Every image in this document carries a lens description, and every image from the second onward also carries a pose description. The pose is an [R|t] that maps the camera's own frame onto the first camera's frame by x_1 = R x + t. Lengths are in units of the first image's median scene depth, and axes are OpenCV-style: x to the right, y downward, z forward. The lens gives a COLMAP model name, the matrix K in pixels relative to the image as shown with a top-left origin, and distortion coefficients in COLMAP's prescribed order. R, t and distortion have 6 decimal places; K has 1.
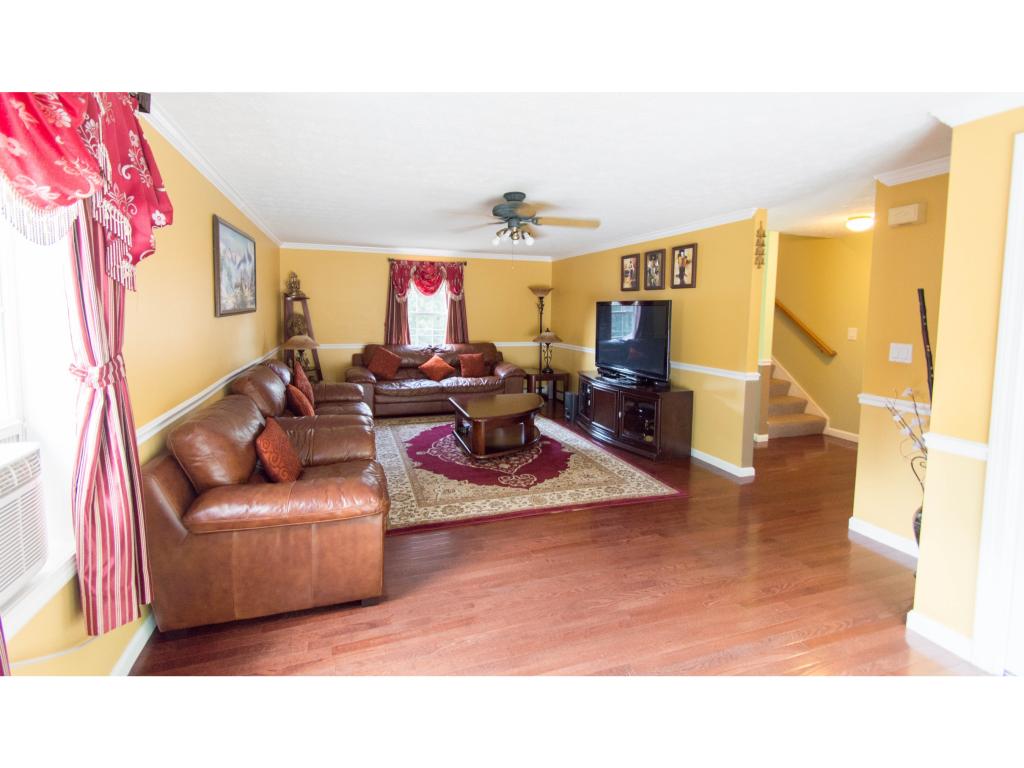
lens RADIAL K [[443.7, 0, 489.1], [0, 443.7, 386.8], [0, 0, 1]] dist [0.000540, 0.000033]
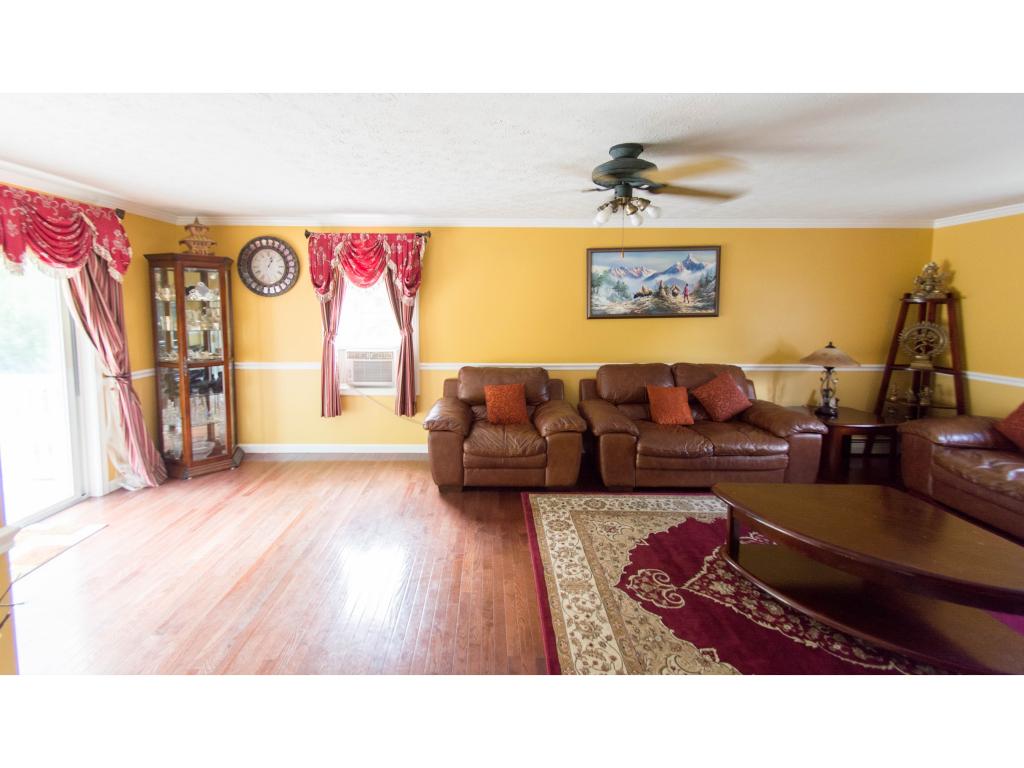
lens RADIAL K [[443.7, 0, 489.1], [0, 443.7, 386.8], [0, 0, 1]] dist [0.000540, 0.000033]
pose [[-0.307622, 0.162346, -0.937557, 0.668929], [-0.168260, 0.960527, 0.221532, -0.160197], [0.936513, 0.225902, -0.268162, 0.865975]]
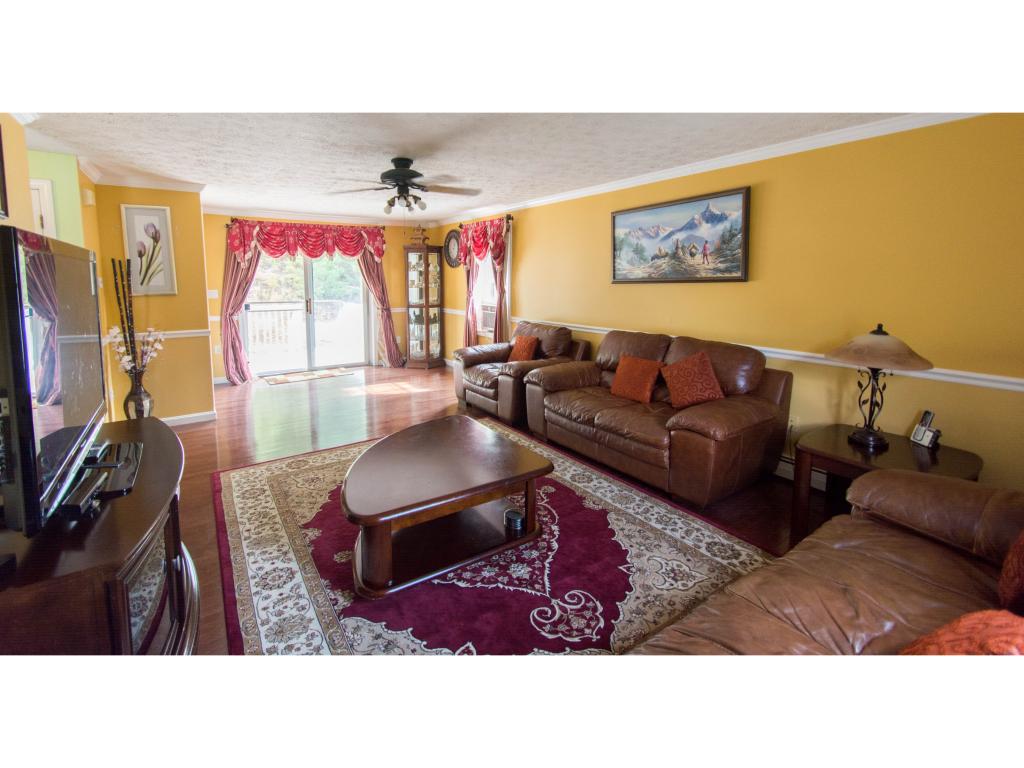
lens RADIAL K [[438.9, 0, 492.3], [0, 438.9, 378.1], [0, 0, 1]] dist [0.001157, 0.000142]
pose [[-0.963789, 0.051211, -0.261702, 0.113093], [-0.053527, 0.924259, 0.377994, -0.298973], [0.261238, 0.378315, -0.888050, 1.748241]]
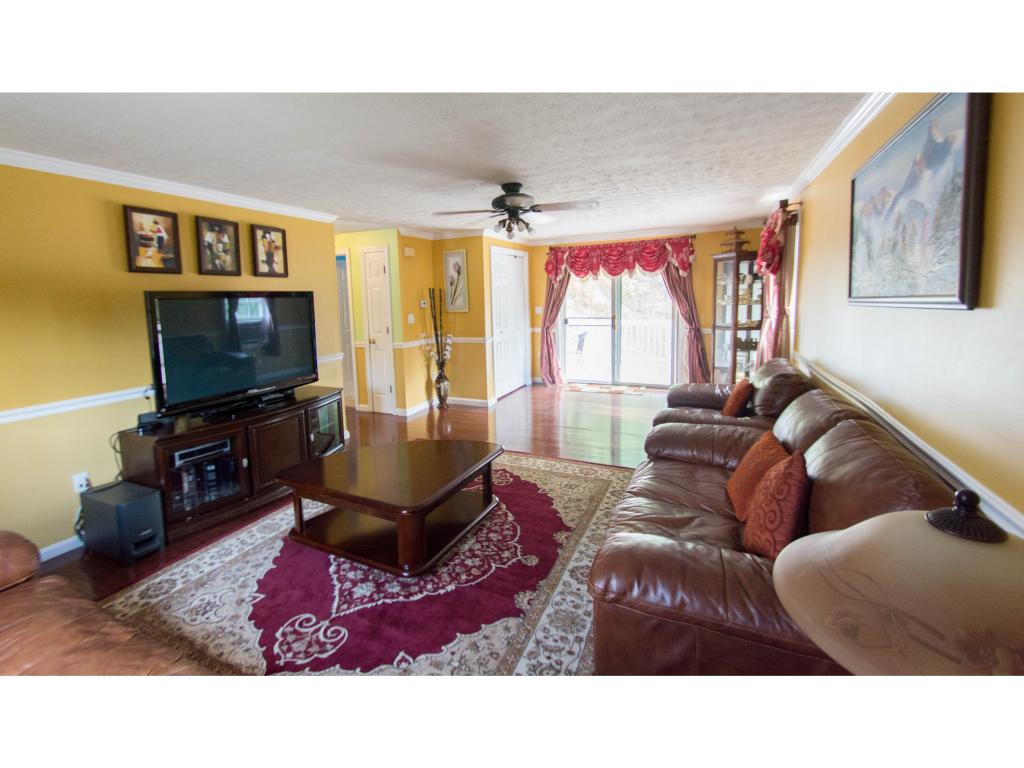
lens RADIAL K [[443.7, 0, 489.1], [0, 443.7, 386.8], [0, 0, 1]] dist [0.000540, 0.000033]
pose [[-0.720868, -0.128993, 0.680963, -0.539755], [0.138230, 0.936029, 0.323639, -0.277783], [-0.679148, 0.327431, -0.656923, 1.535933]]
